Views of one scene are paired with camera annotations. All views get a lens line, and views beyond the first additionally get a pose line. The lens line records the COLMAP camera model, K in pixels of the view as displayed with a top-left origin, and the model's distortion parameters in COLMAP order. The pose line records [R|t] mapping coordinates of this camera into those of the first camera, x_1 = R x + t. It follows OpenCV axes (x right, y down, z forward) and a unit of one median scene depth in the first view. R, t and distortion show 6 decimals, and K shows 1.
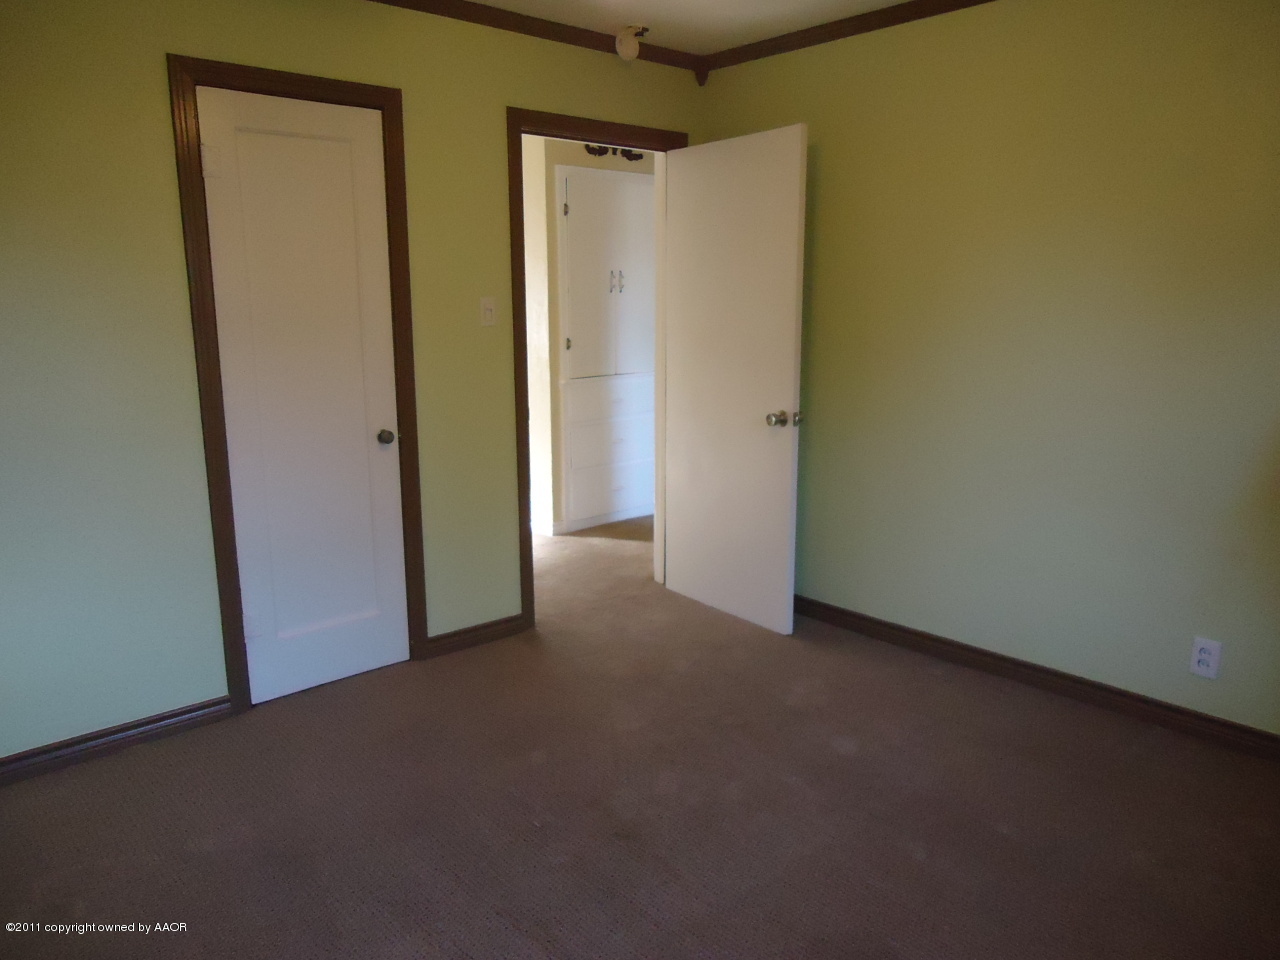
lens RADIAL K [[927.3, 0, 639.0], [0, 927.3, 483.4], [0, 0, 1]] dist [-0.007903, -0.005262]
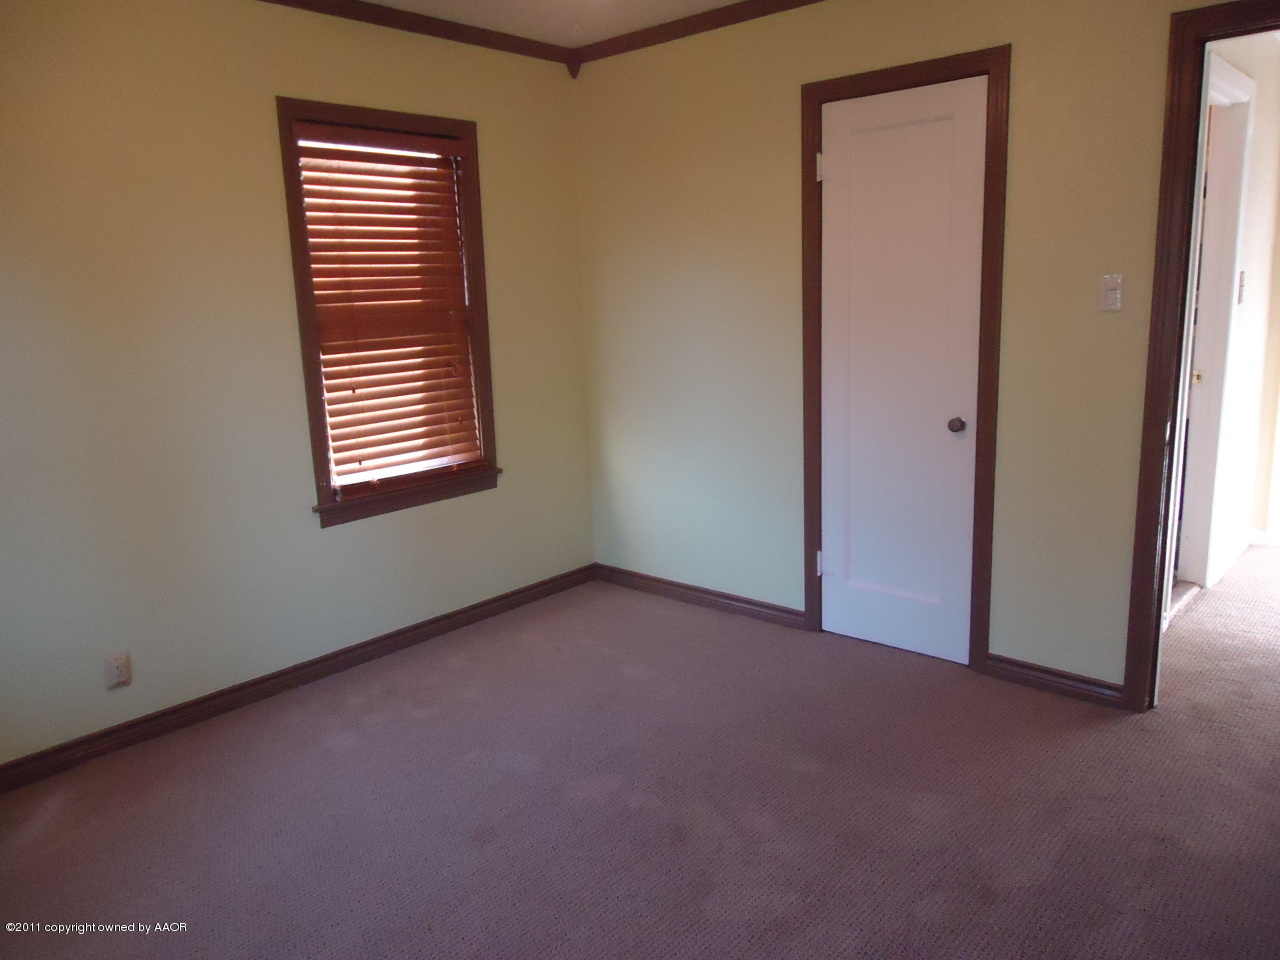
lens RADIAL K [[927.3, 0, 643.1], [0, 927.3, 482.0], [0, 0, 1]] dist [-0.007903, -0.005262]
pose [[0.108486, 0.207943, -0.972106, 0.628764], [-0.165012, 0.968079, 0.188666, -0.119708], [0.980307, 0.139942, 0.139336, 0.558995]]
